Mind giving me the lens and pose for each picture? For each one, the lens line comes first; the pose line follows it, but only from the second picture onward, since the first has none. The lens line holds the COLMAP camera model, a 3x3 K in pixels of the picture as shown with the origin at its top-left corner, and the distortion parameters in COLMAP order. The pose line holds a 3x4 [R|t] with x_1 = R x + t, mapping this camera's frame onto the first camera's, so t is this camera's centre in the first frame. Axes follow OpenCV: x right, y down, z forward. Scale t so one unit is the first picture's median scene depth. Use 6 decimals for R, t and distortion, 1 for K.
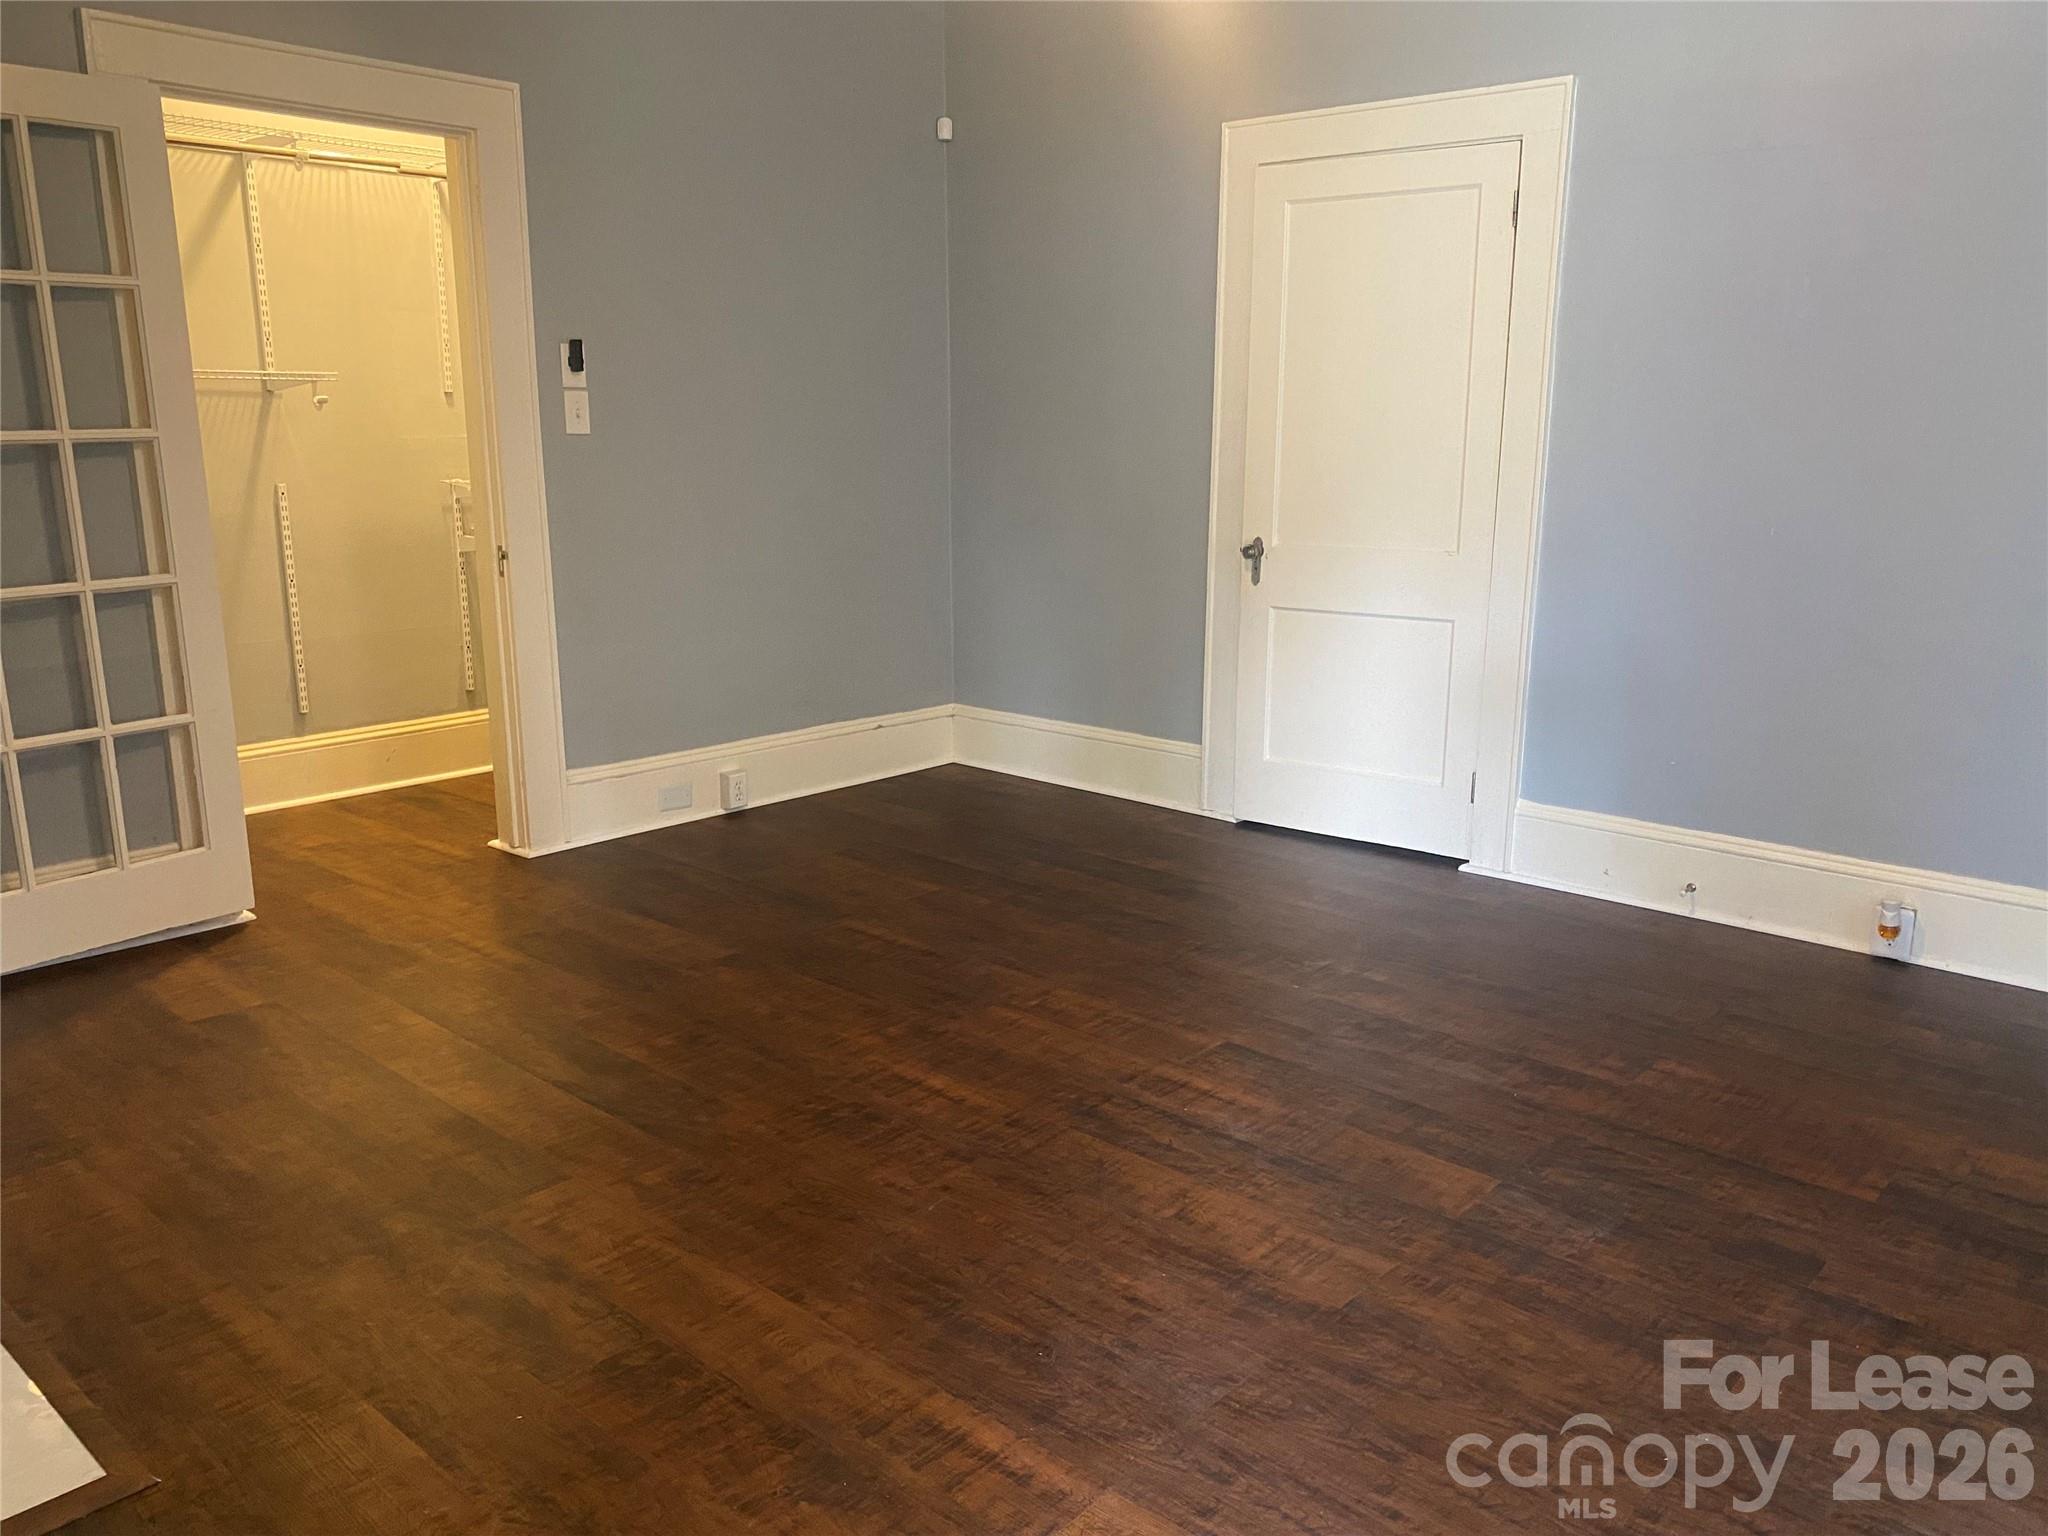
lens RADIAL K [[1563.9, 0, 1027.1], [0, 1563.9, 781.3], [0, 0, 1]] dist [0.047683, -0.048253]
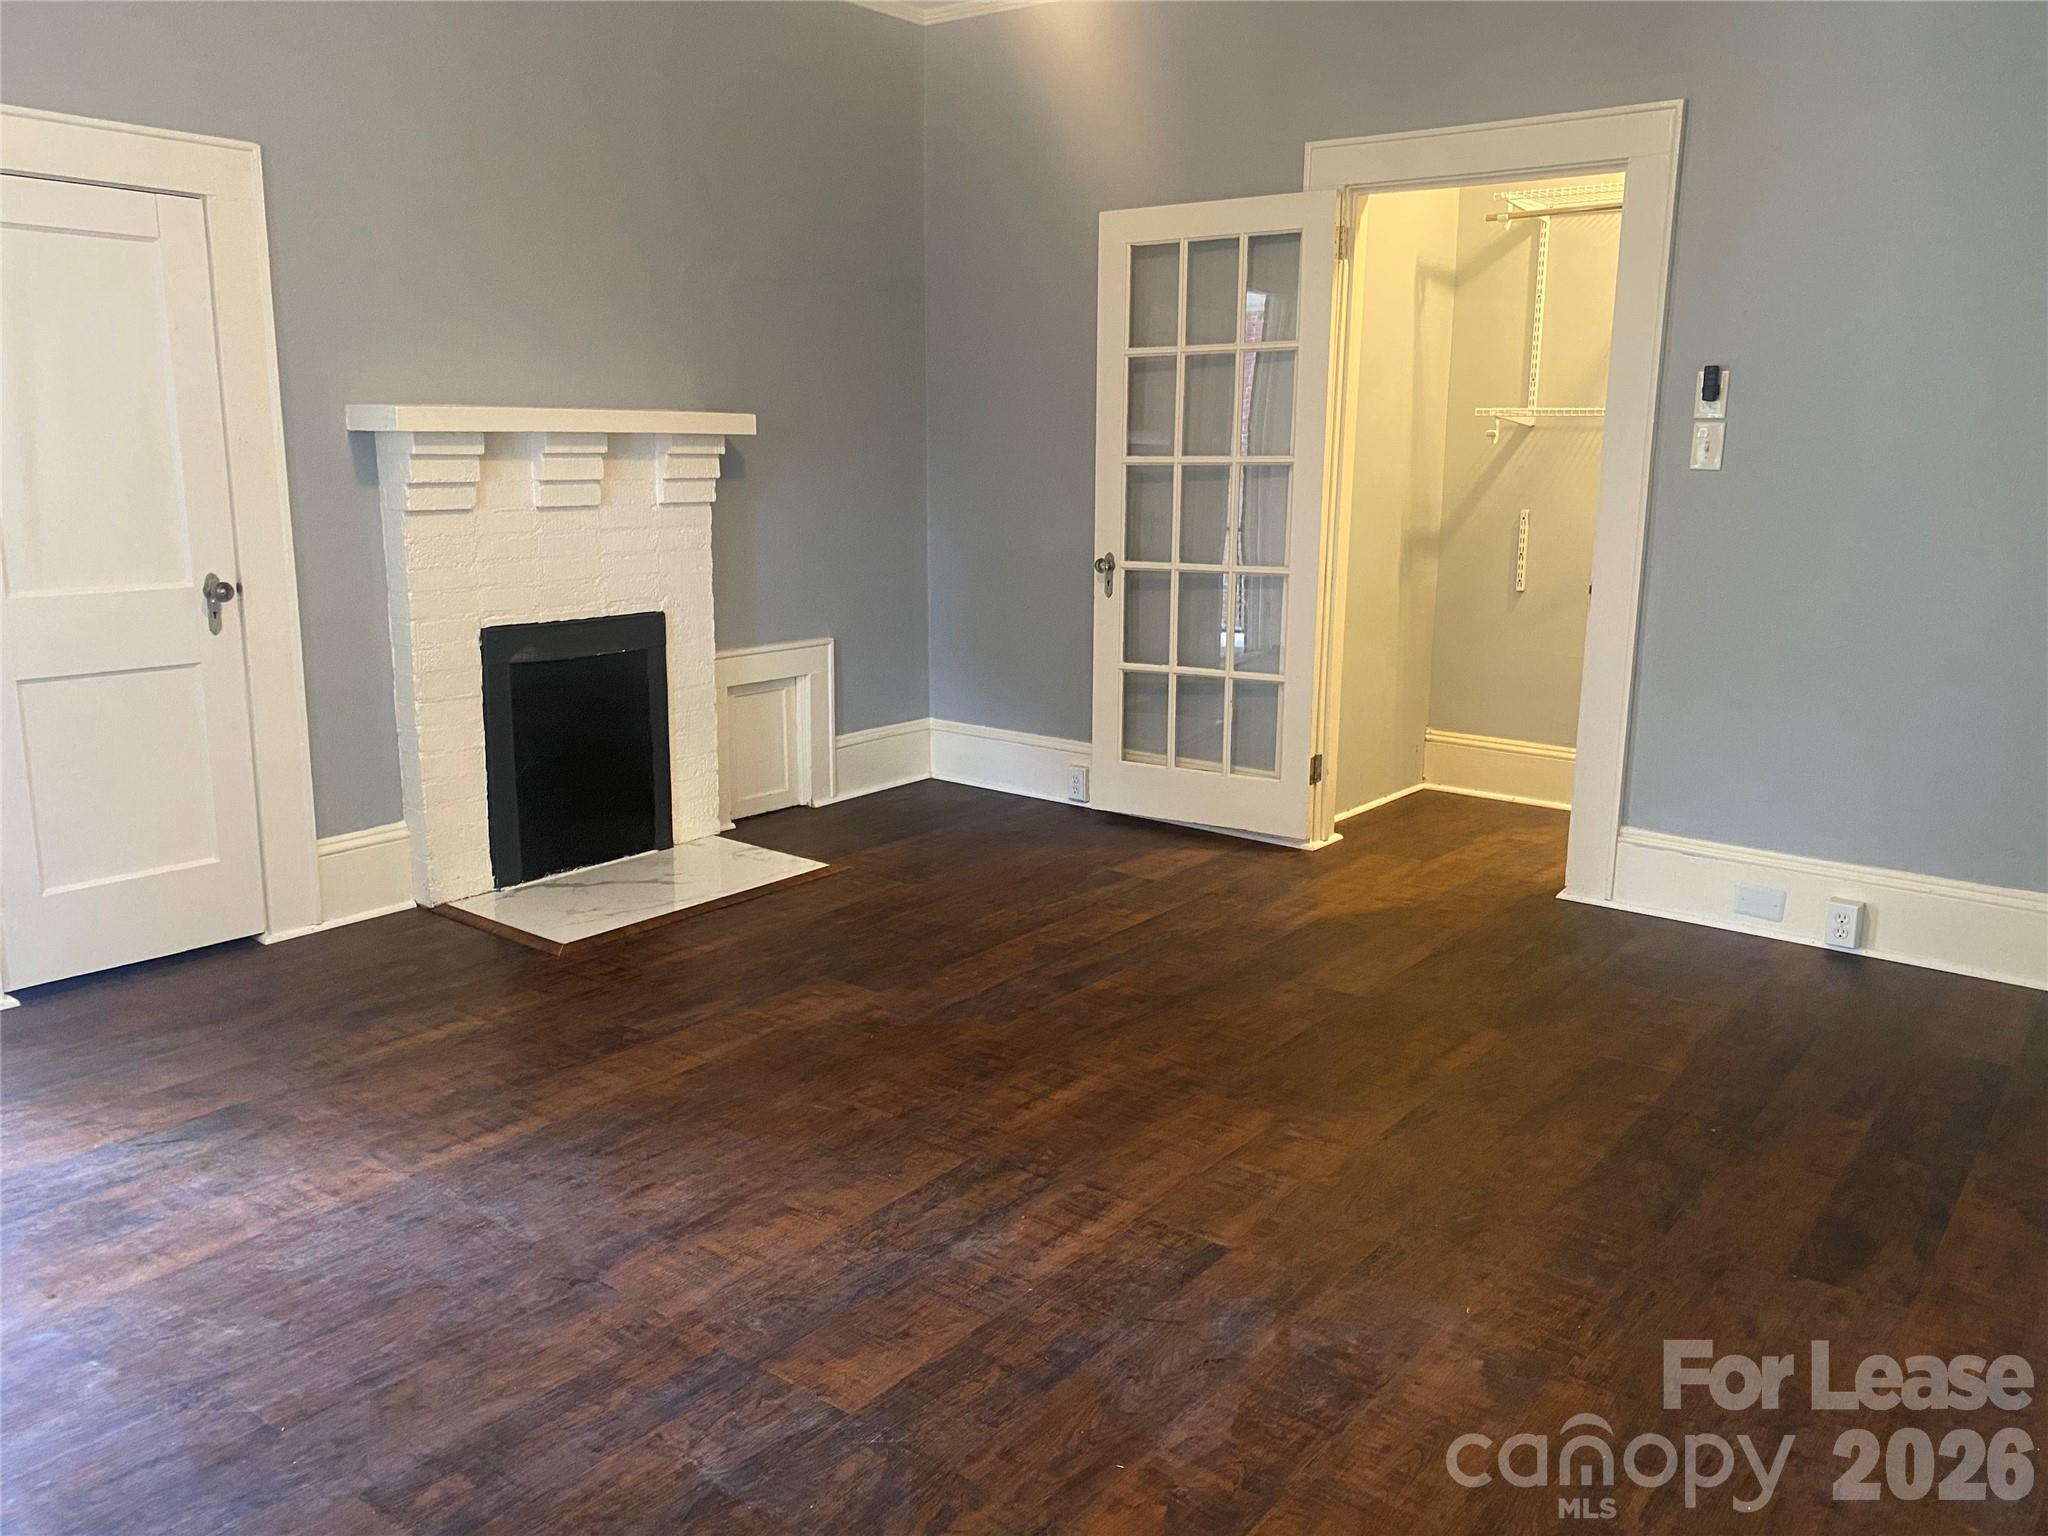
lens RADIAL K [[1563.9, 0, 1037.3], [0, 1563.9, 769.5], [0, 0, 1]] dist [0.047683, -0.048253]
pose [[0.068086, 0.204142, -0.976571, 0.883002], [-0.242352, 0.952908, 0.182299, -0.187331], [0.967796, 0.224261, 0.114354, 0.820686]]
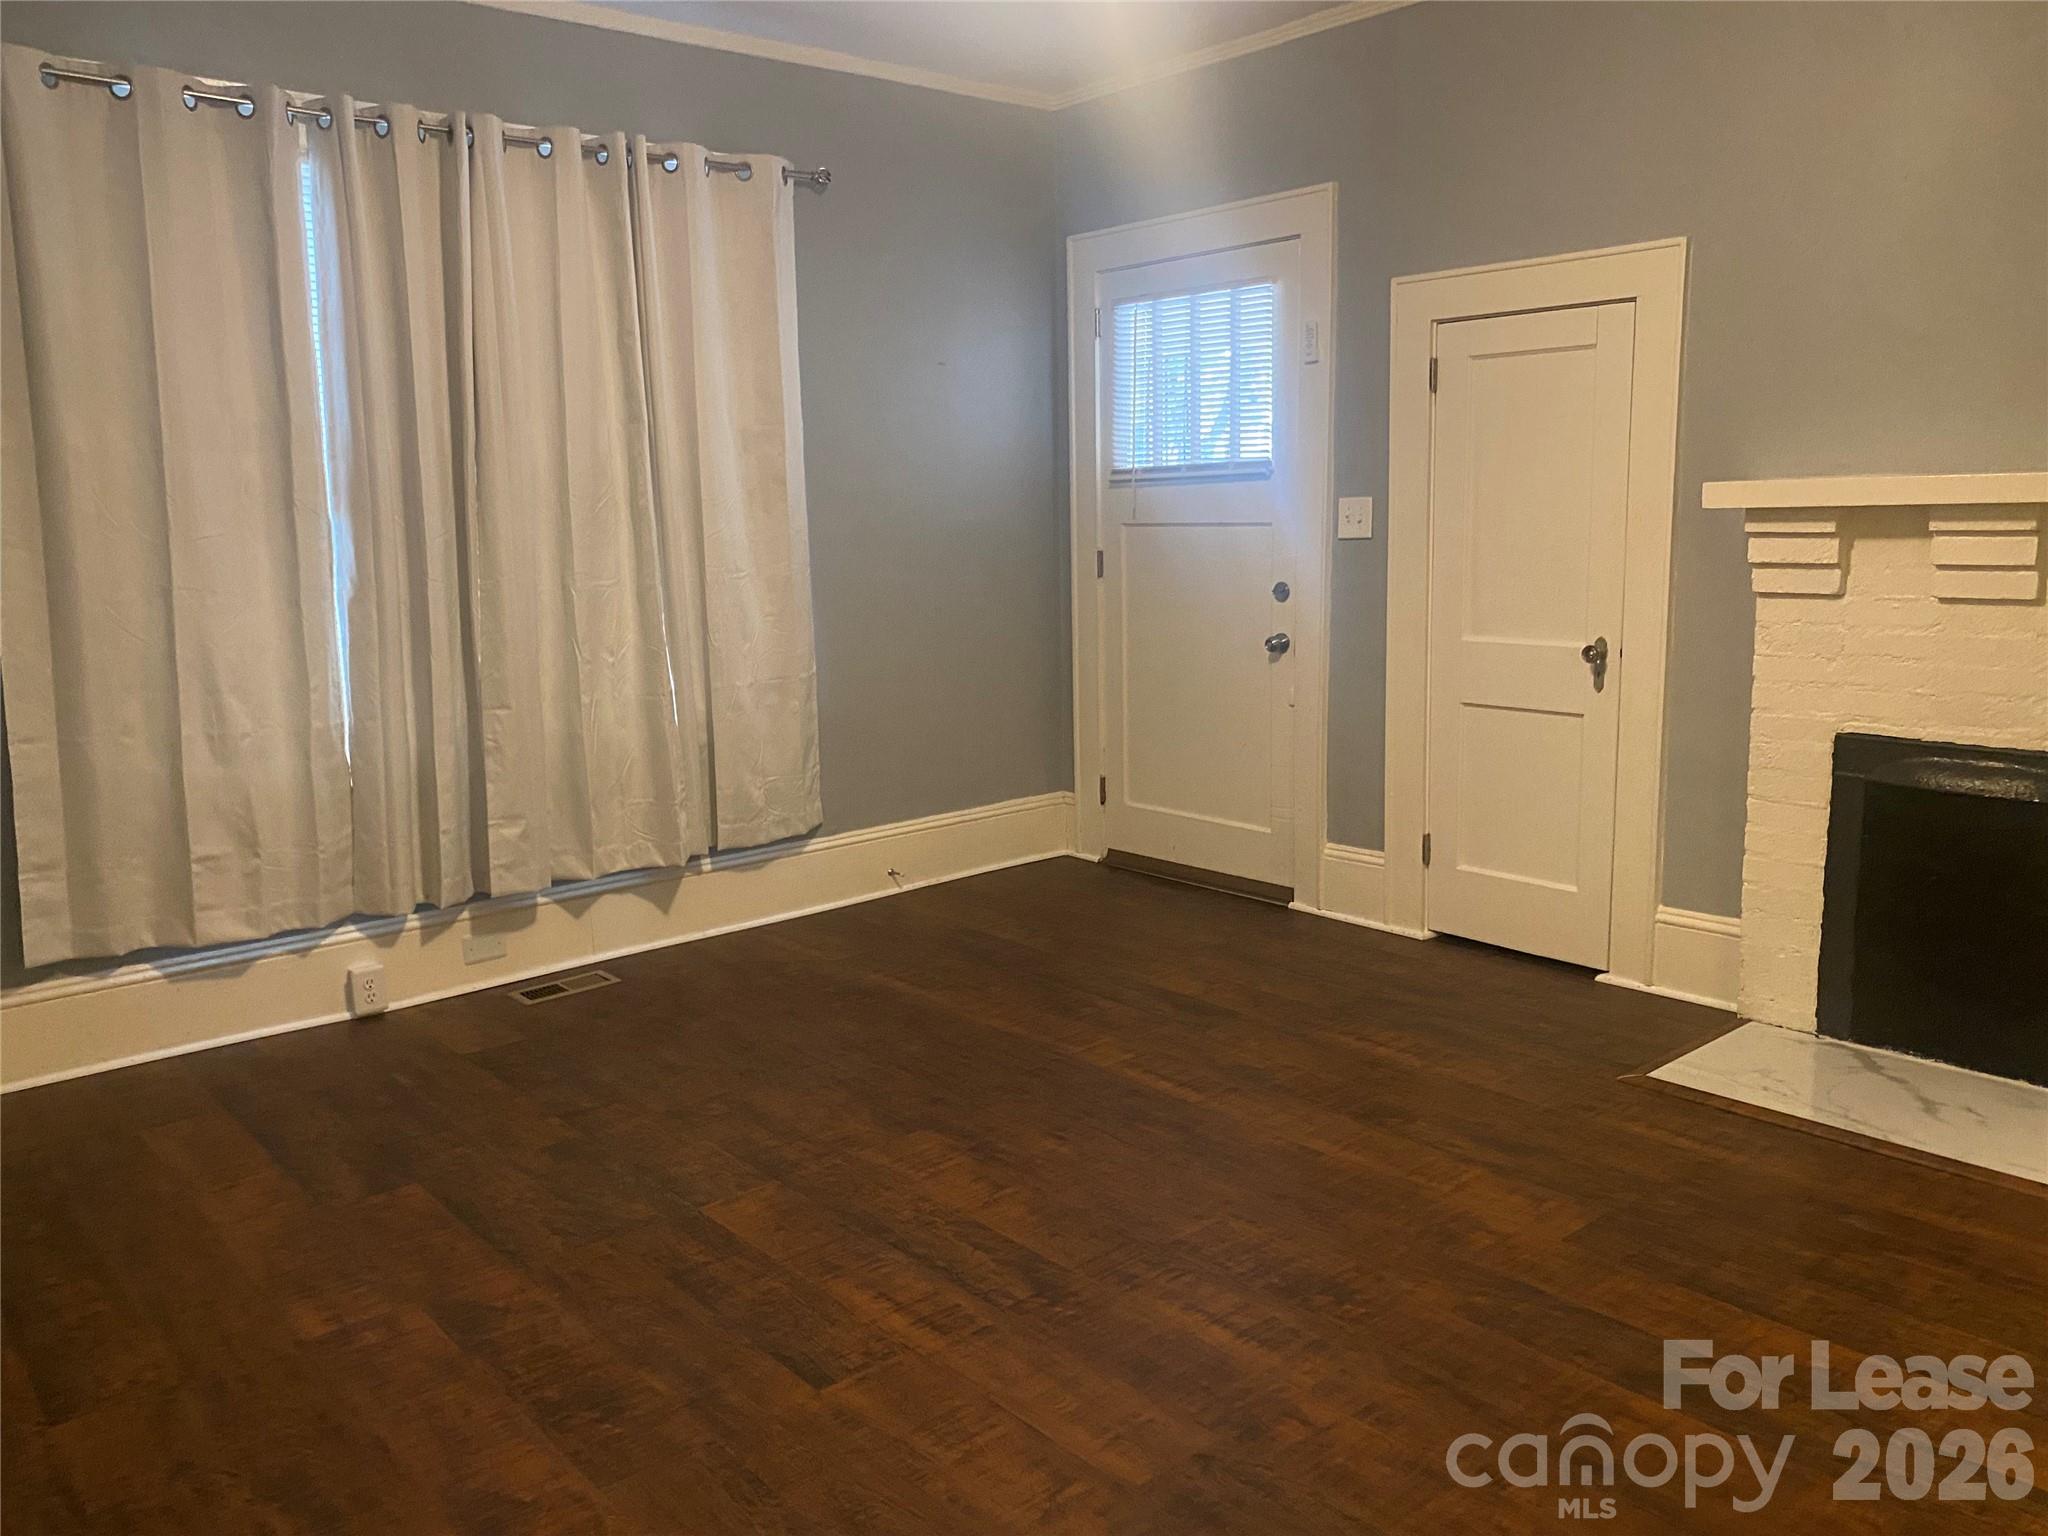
lens RADIAL K [[1563.9, 0, 1011.9], [0, 1563.9, 765.5], [0, 0, 1]] dist [0.047683, -0.048253]
pose [[-0.990077, -0.006809, 0.140359, -0.064170], [0.049018, 0.919352, 0.390371, -0.403981], [-0.131697, 0.393378, -0.909896, 1.641734]]
